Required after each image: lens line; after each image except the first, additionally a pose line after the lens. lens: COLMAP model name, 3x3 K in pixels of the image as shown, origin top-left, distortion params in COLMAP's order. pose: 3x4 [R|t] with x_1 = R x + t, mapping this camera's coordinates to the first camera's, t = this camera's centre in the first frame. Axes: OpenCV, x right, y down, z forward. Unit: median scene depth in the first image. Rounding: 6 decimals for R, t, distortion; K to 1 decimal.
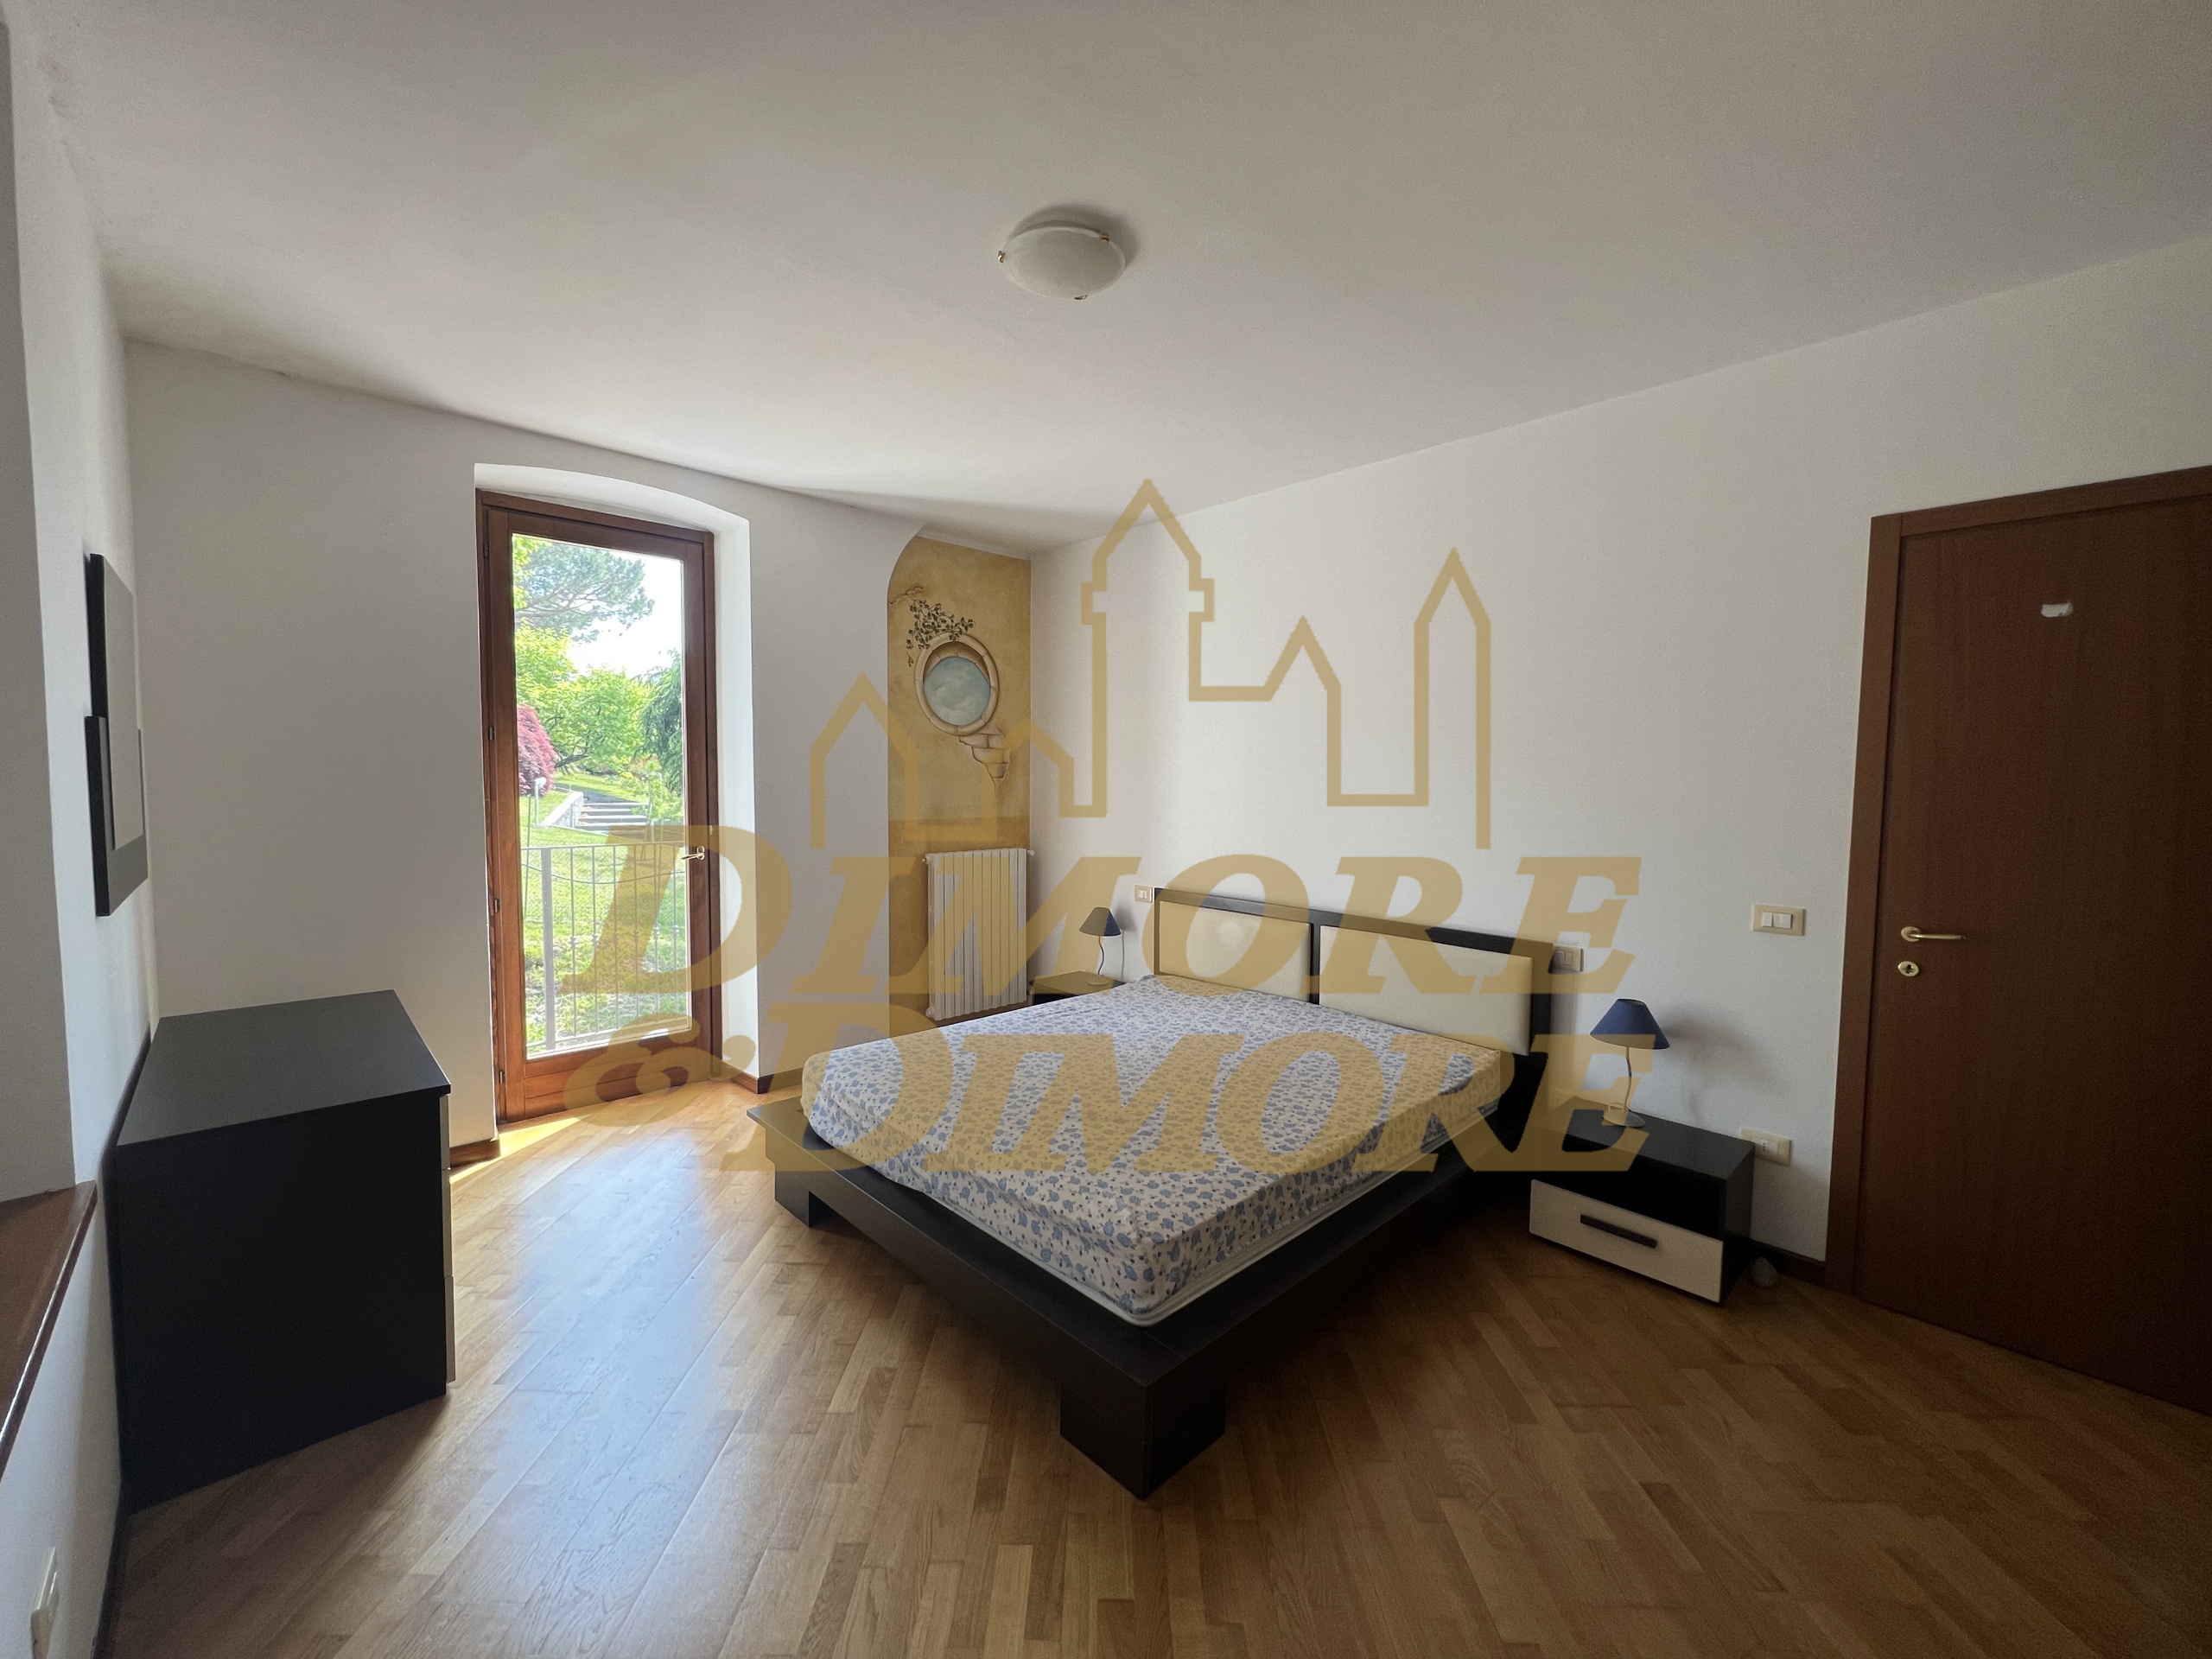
lens RADIAL K [[886.1, 0, 1105.2], [0, 886.1, 830.5], [0, 0, 1]] dist [-0.003431, 0.000446]
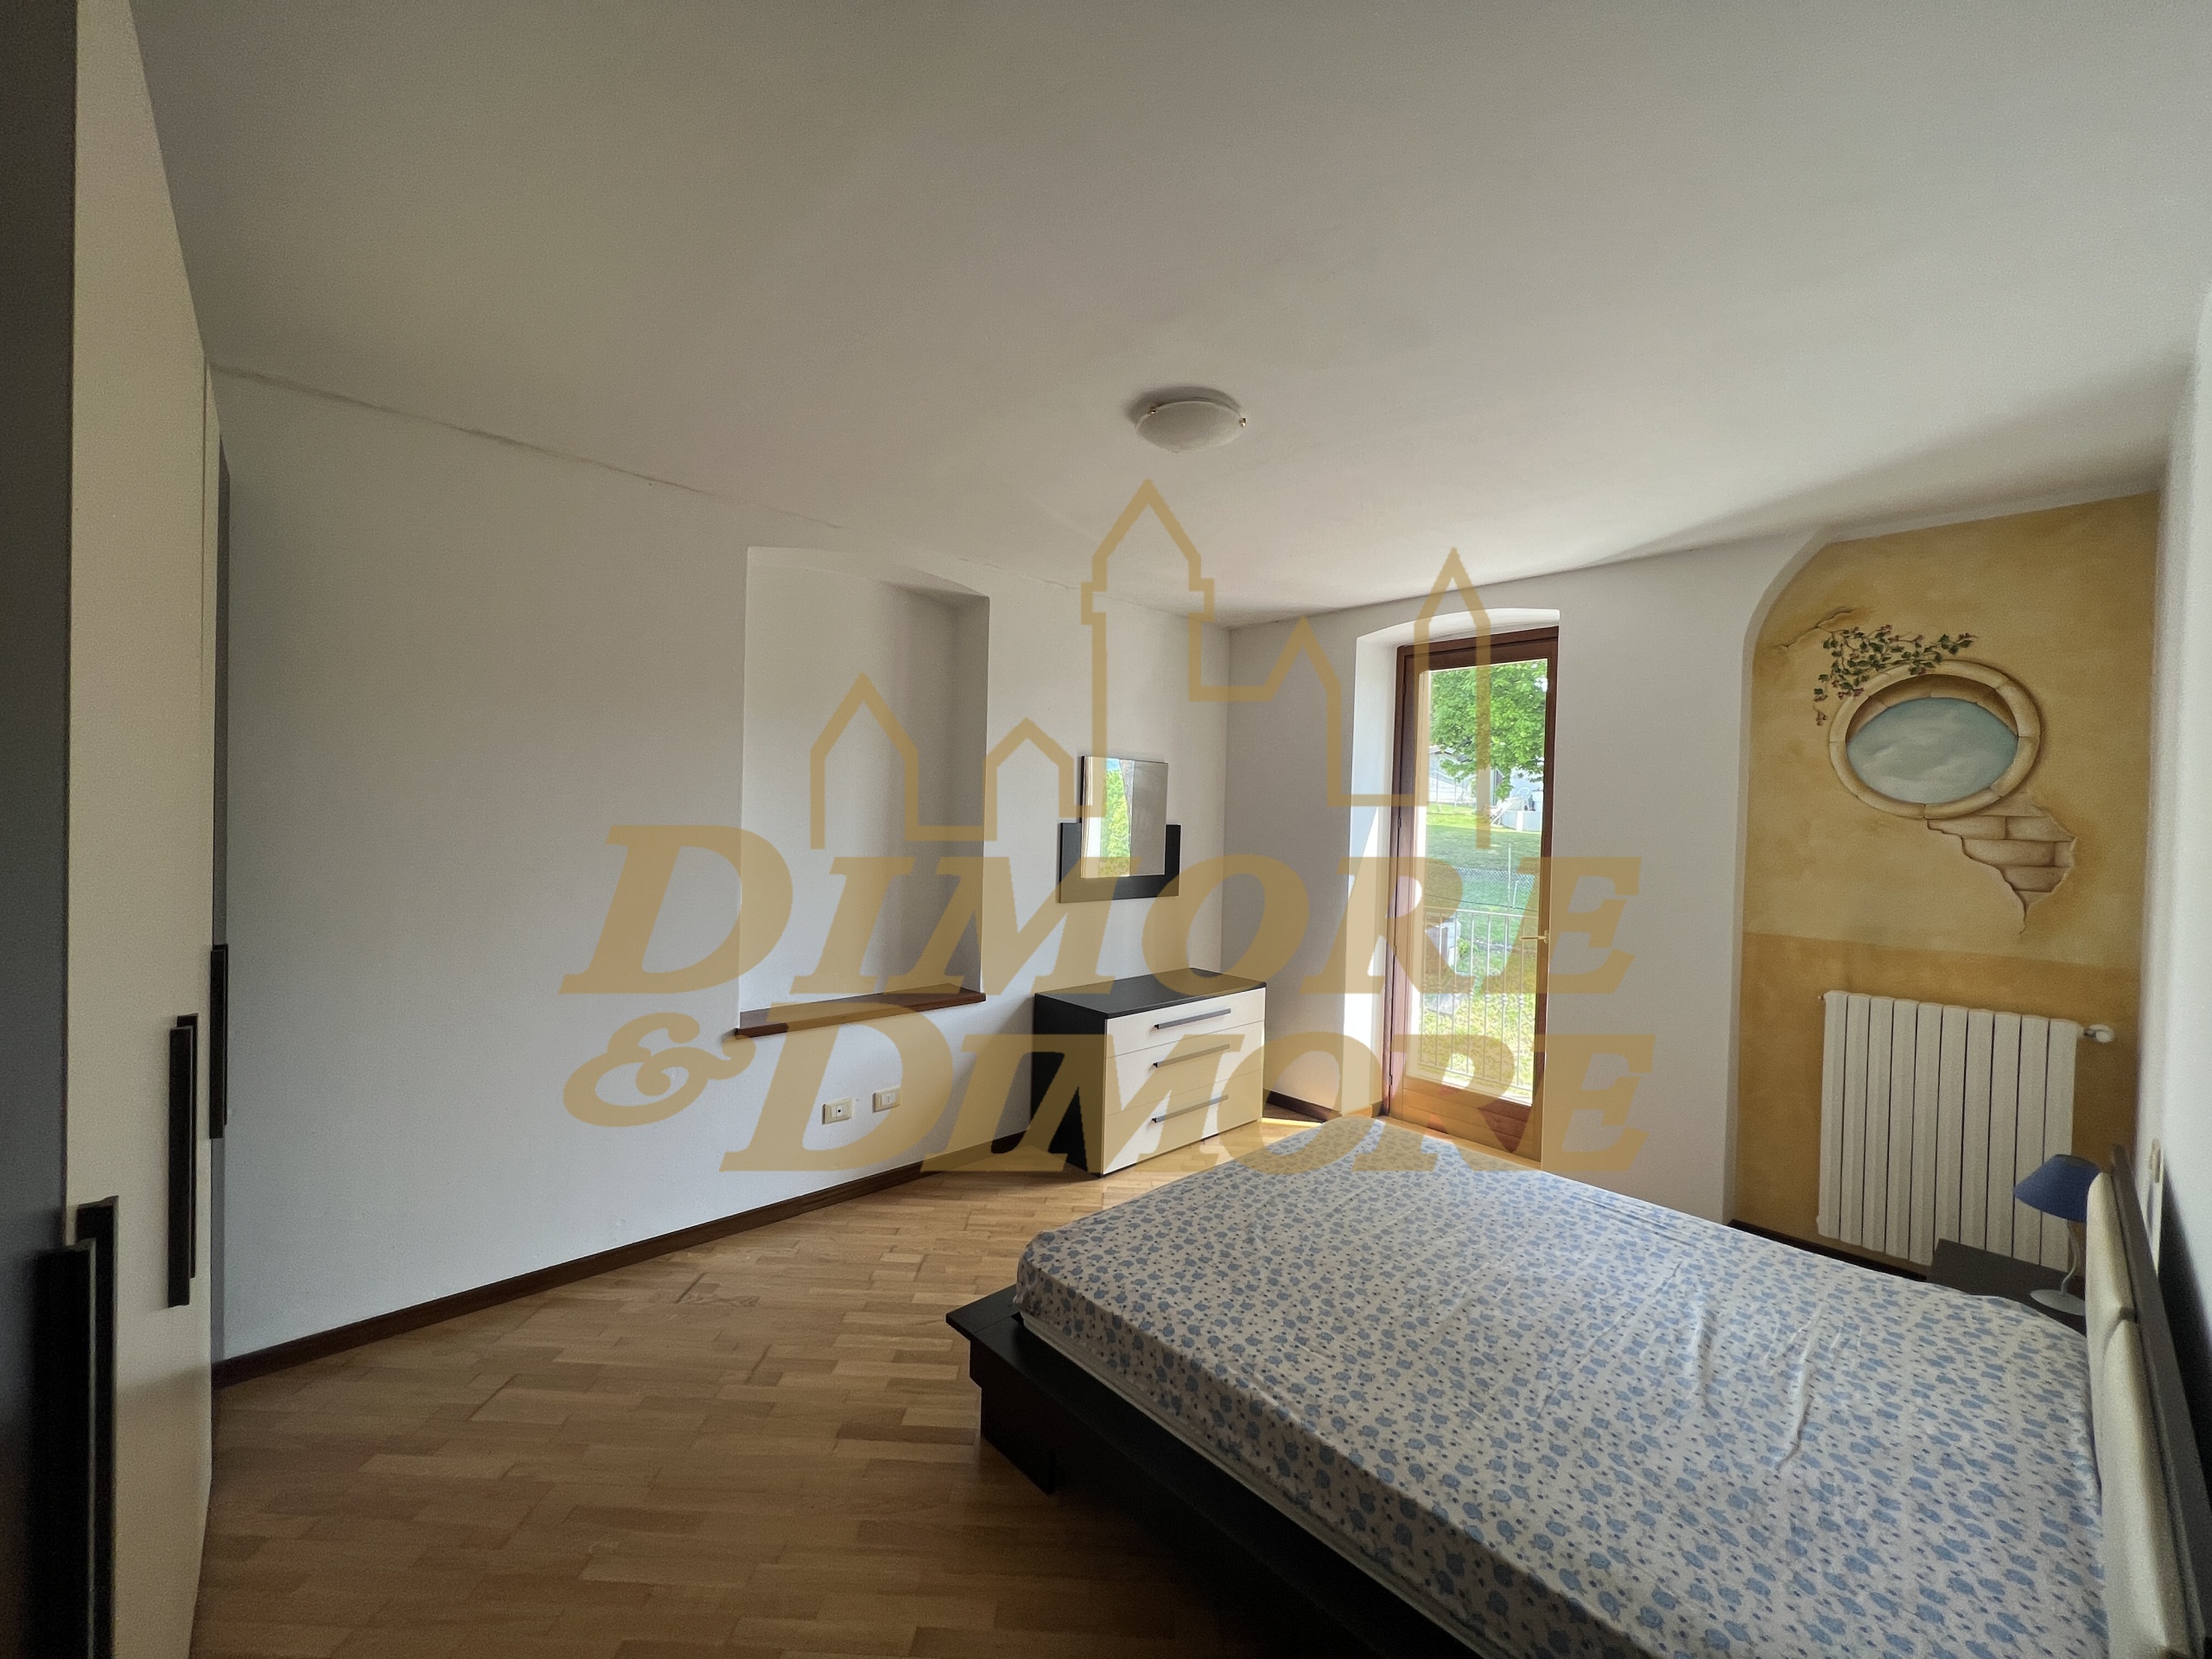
lens RADIAL K [[886.1, 0, 1094.7], [0, 886.1, 833.4], [0, 0, 1]] dist [-0.003431, 0.000446]
pose [[-0.025592, 0.015330, -0.999555, 0.509308], [-0.088451, 0.995926, 0.017539, -0.057331], [0.995752, 0.088861, -0.024132, 0.433545]]
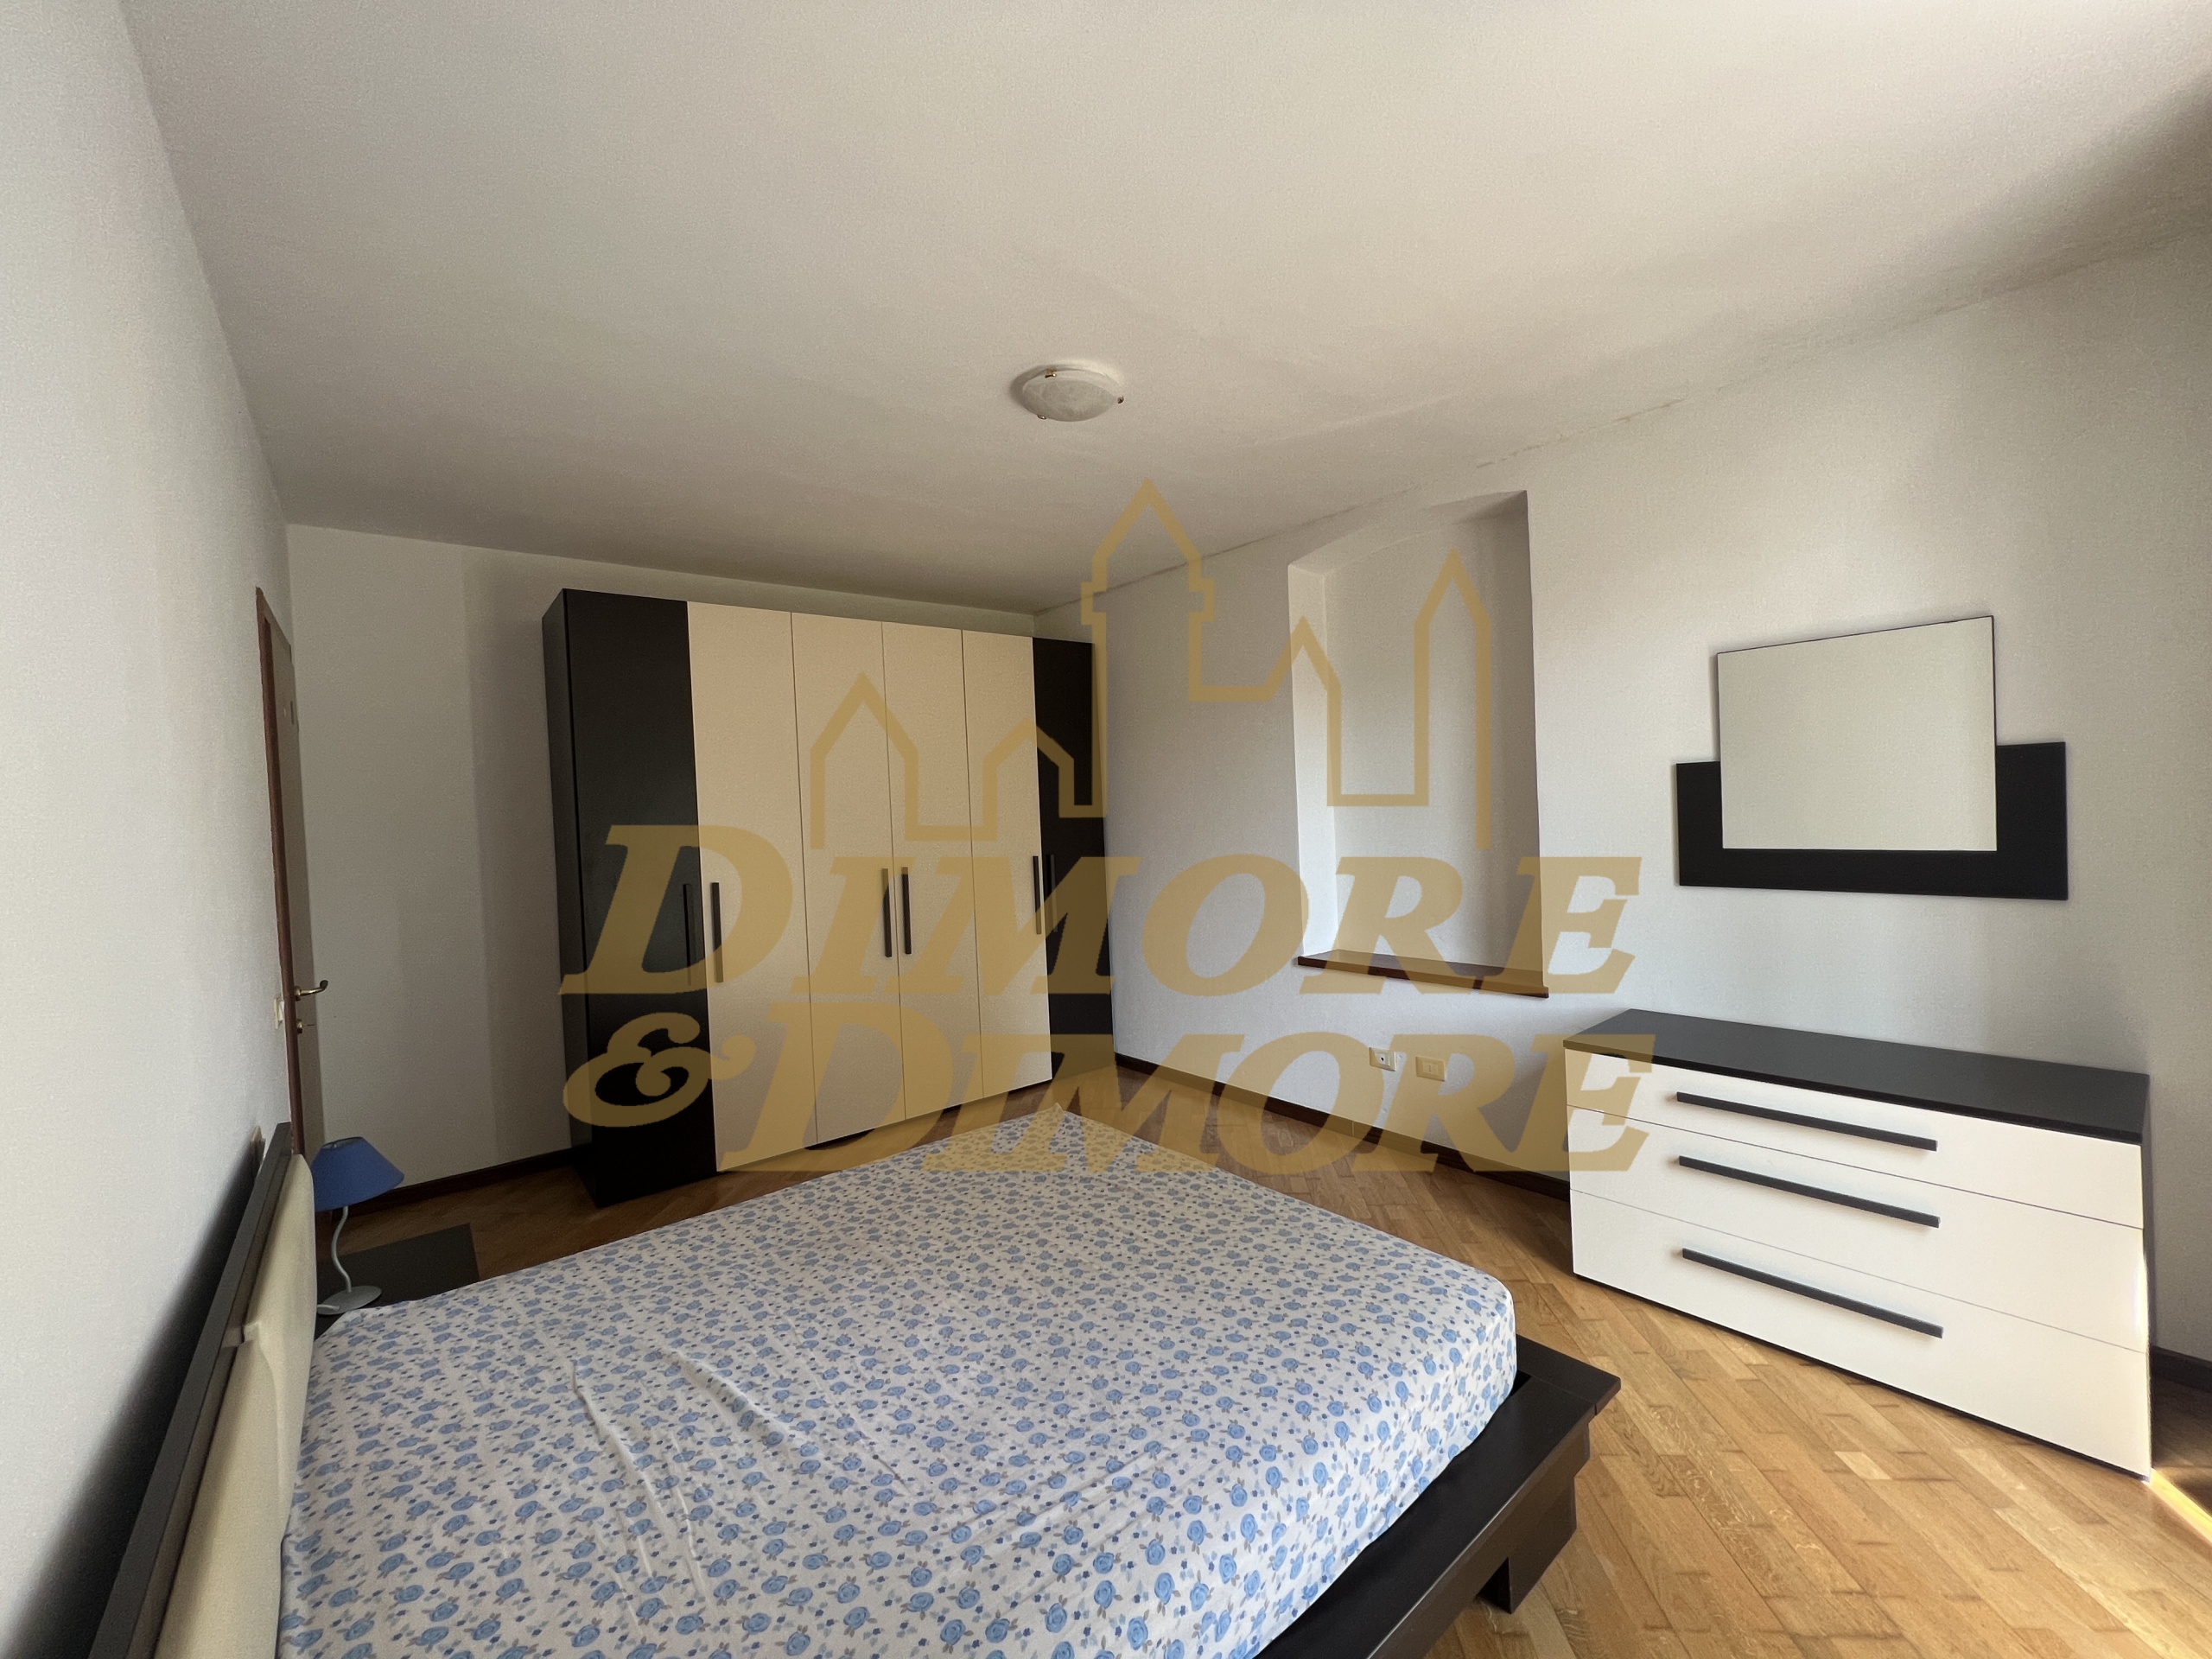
lens RADIAL K [[886.1, 0, 1094.8], [0, 886.1, 815.3], [0, 0, 1]] dist [-0.003431, 0.000446]
pose [[-0.995463, 0.033201, 0.089167, -0.080583], [0.039143, 0.997069, 0.065742, -0.069643], [-0.086723, 0.068934, -0.993845, 1.029713]]
